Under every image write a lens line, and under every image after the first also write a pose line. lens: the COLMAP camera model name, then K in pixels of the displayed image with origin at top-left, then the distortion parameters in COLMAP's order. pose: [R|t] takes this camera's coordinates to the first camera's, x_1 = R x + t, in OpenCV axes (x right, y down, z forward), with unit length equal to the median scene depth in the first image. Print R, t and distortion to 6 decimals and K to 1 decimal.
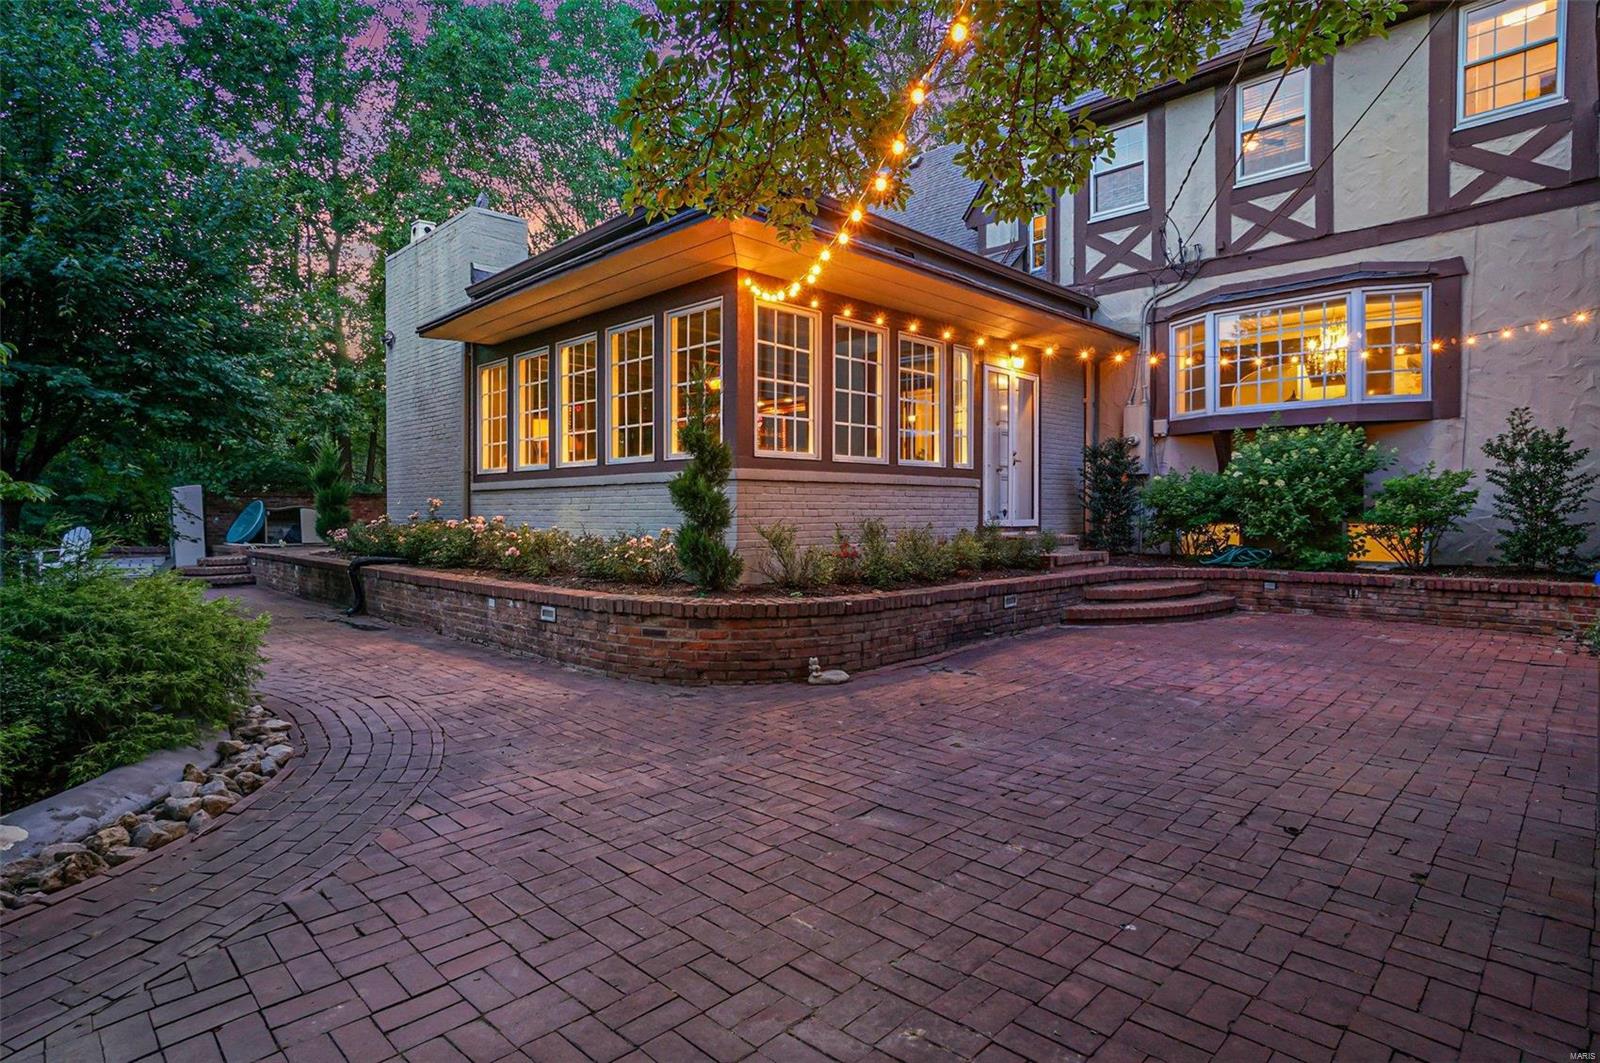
lens RADIAL K [[841.6, 0, 795.6], [0, 841.6, 529.8], [0, 0, 1]] dist [-0.045395, 0.025309]
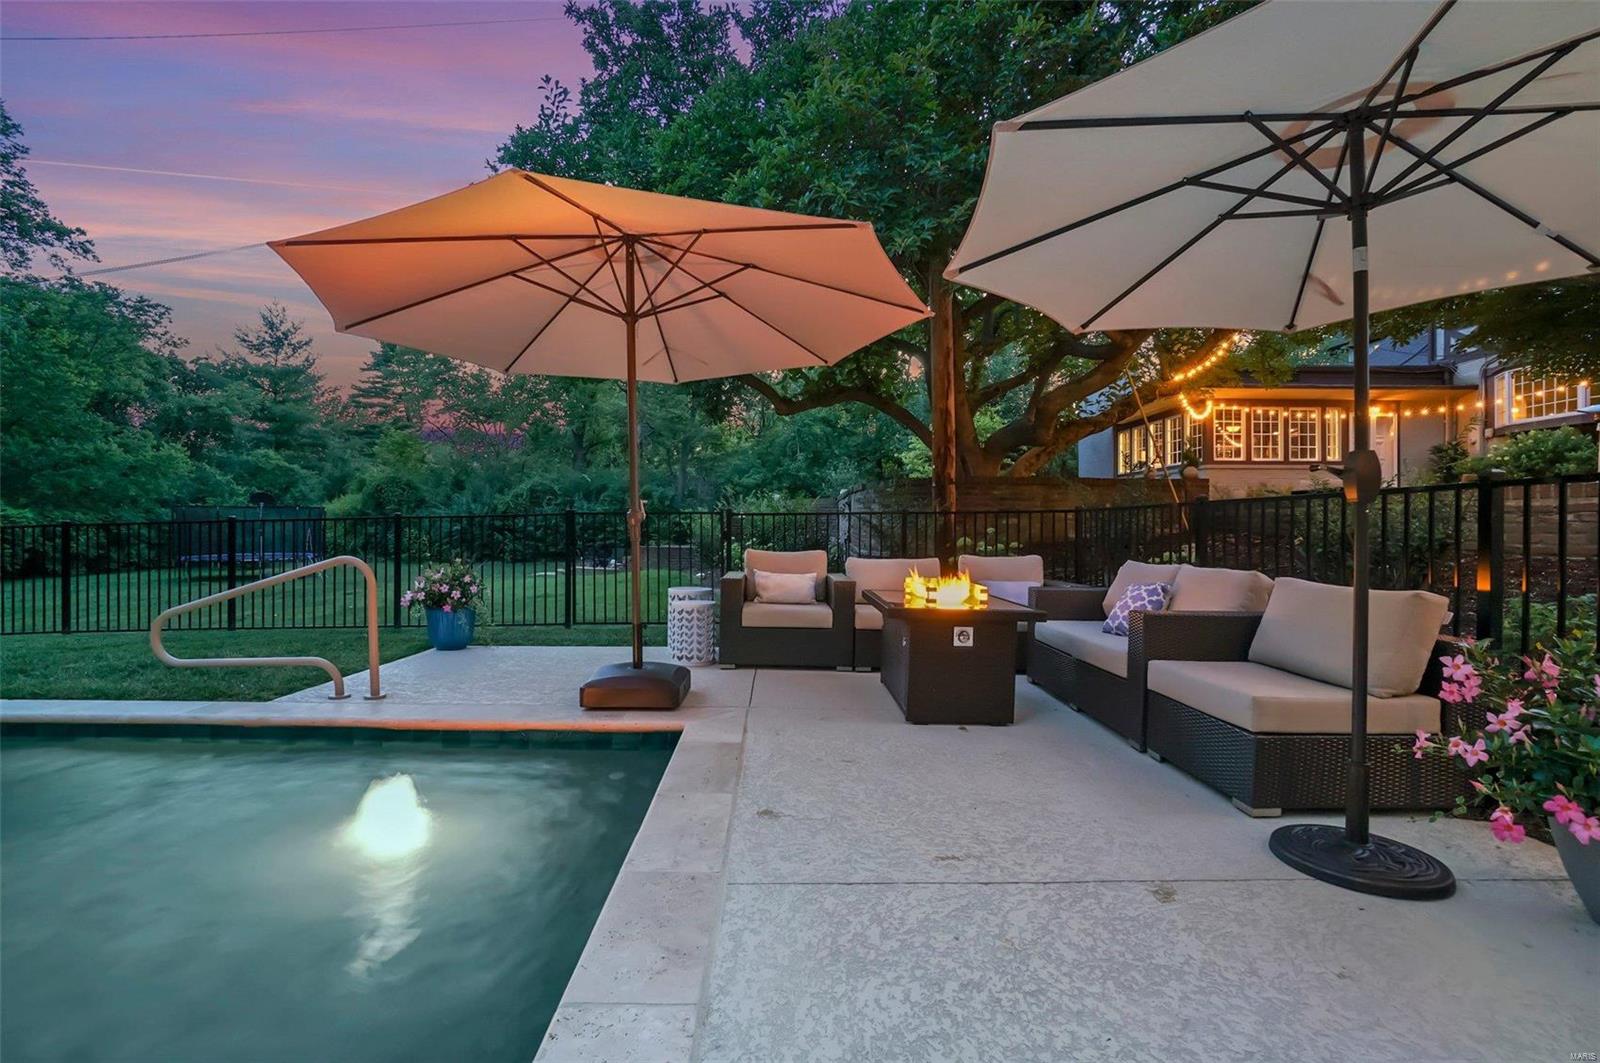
lens RADIAL K [[714.9, 0, 793.7], [0, 714.9, 526.7], [0, 0, 1]] dist [-0.066490, 0.026335]
pose [[0.708544, 0.003056, -0.705660, 0.593053], [-0.018389, 0.999731, -0.014134, 0.192400], [0.705427, 0.022992, 0.708409, -1.652444]]
